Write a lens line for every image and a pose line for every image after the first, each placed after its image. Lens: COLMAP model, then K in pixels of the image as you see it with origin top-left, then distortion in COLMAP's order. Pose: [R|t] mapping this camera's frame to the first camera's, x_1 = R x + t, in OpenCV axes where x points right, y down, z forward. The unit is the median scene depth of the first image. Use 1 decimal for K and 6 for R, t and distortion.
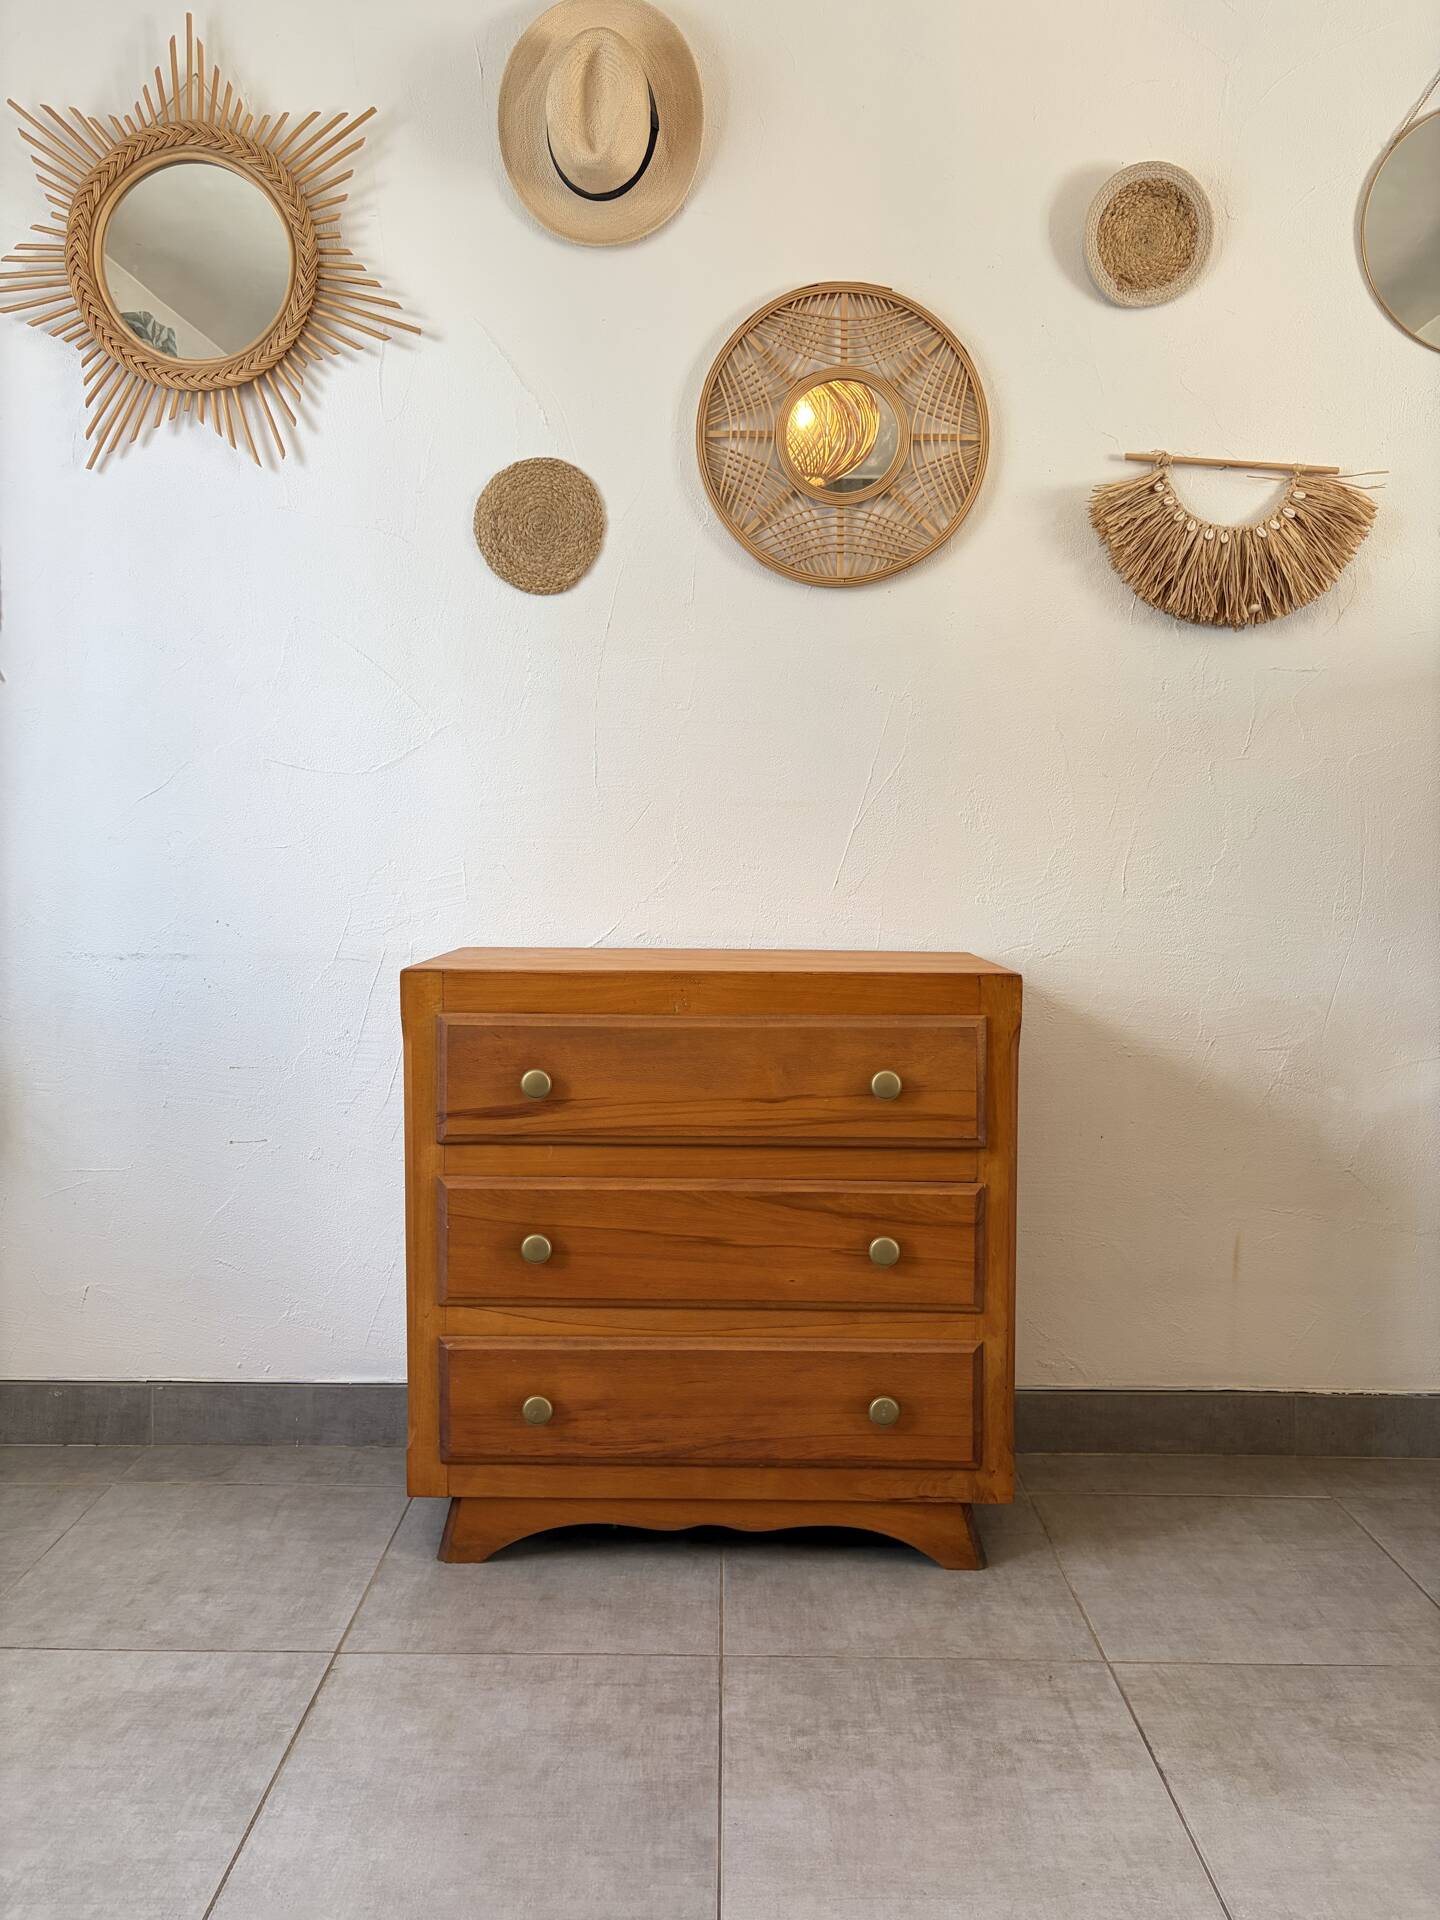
lens RADIAL K [[1444.8, 0, 721.2], [0, 1444.8, 966.4], [0, 0, 1]] dist [0.048560, -0.062822]
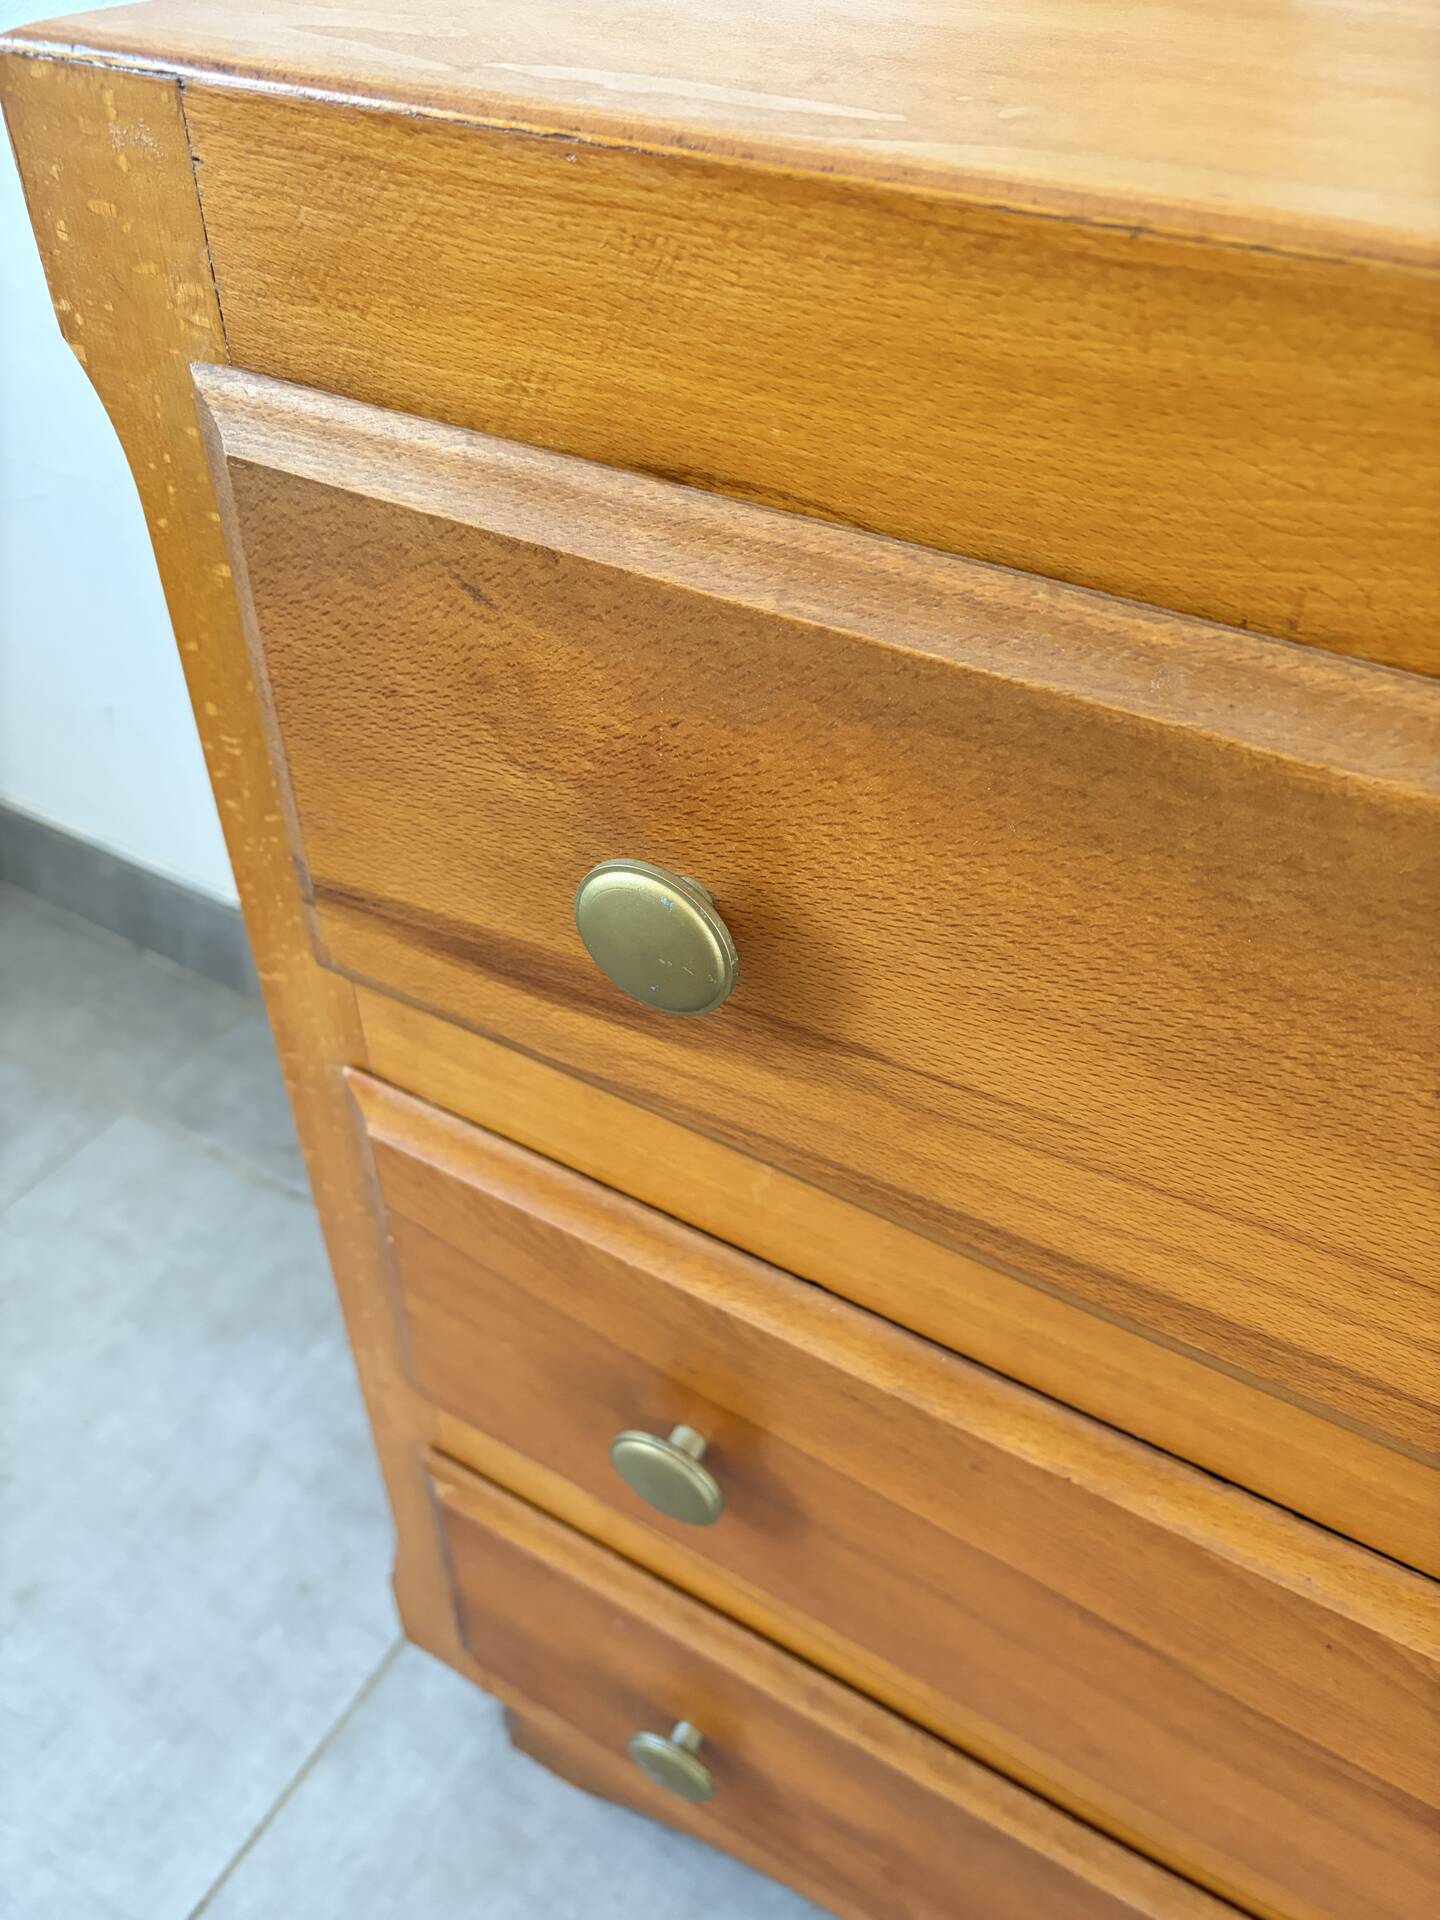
lens RADIAL K [[1459.6, 0, 724.1], [0, 1459.6, 948.3], [0, 0, 1]] dist [0.041278, -0.066610]
pose [[0.870014, 0.324180, -0.371461, -0.058351], [-0.051779, 0.809341, 0.585052, -0.014890], [0.490301, -0.489769, 0.720924, 0.862714]]
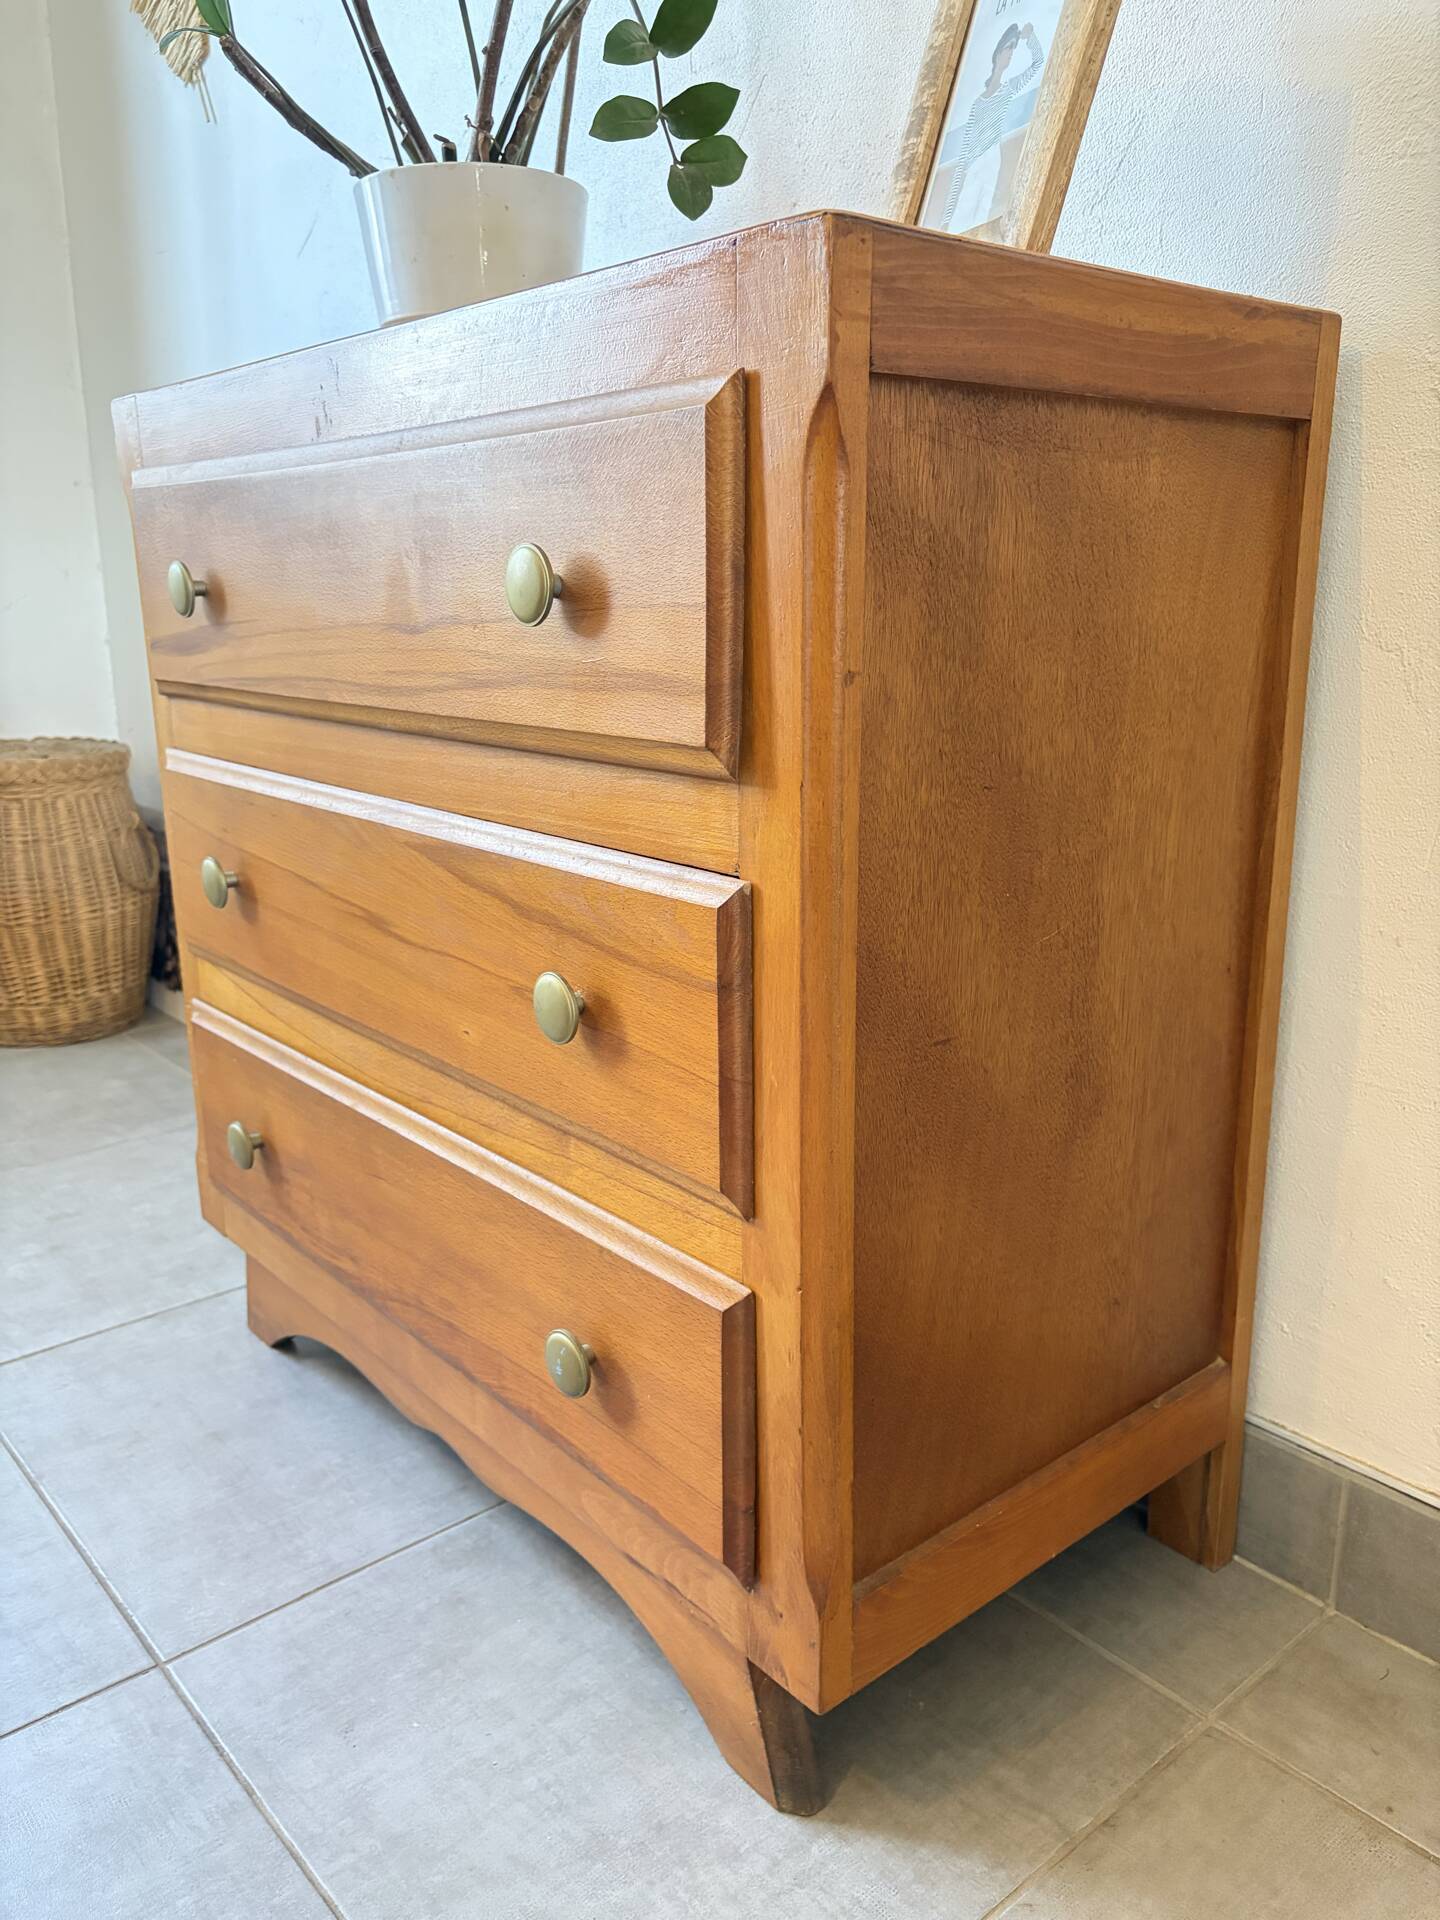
lens RADIAL K [[1464.5, 0, 713.9], [0, 1464.5, 959.6], [0, 0, 1]] dist [0.056685, -0.077004]
pose [[0.654611, 0.177252, -0.734892, 0.438445], [-0.040866, 0.978999, 0.199727, 0.096737], [0.754861, -0.100711, 0.648107, 0.753697]]
